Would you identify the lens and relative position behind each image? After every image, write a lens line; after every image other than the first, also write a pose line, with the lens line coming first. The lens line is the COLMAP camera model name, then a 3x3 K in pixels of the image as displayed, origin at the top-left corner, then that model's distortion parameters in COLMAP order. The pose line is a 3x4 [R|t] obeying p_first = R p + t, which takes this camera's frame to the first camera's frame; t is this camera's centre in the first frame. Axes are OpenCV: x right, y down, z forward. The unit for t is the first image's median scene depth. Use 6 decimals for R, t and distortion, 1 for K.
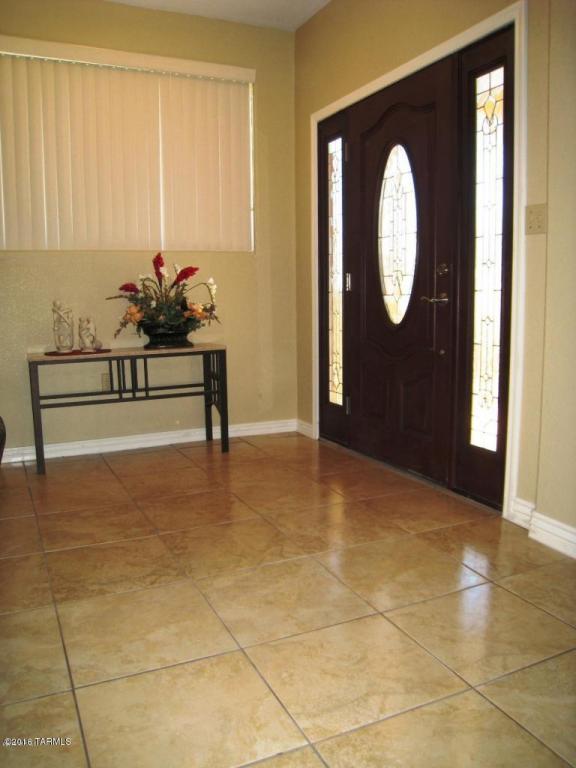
lens RADIAL K [[633.0, 0, 270.8], [0, 633.0, 383.9], [0, 0, 1]] dist [-0.160054, 0.100604]
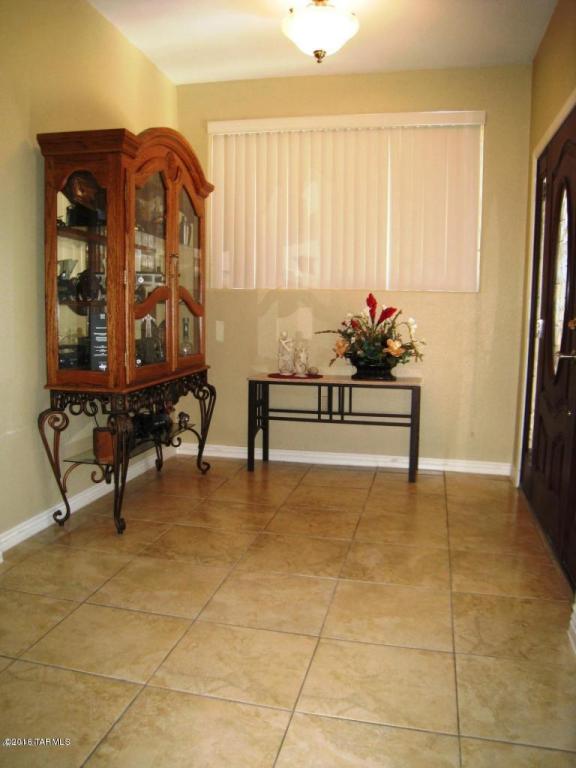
lens RADIAL K [[633.0, 0, 270.8], [0, 633.0, 383.9], [0, 0, 1]] dist [-0.160054, 0.100604]
pose [[0.779303, 0.094525, -0.619477, 0.395284], [-0.109764, 0.993865, 0.013570, -0.046330], [0.616959, 0.057421, 0.784898, 0.023688]]
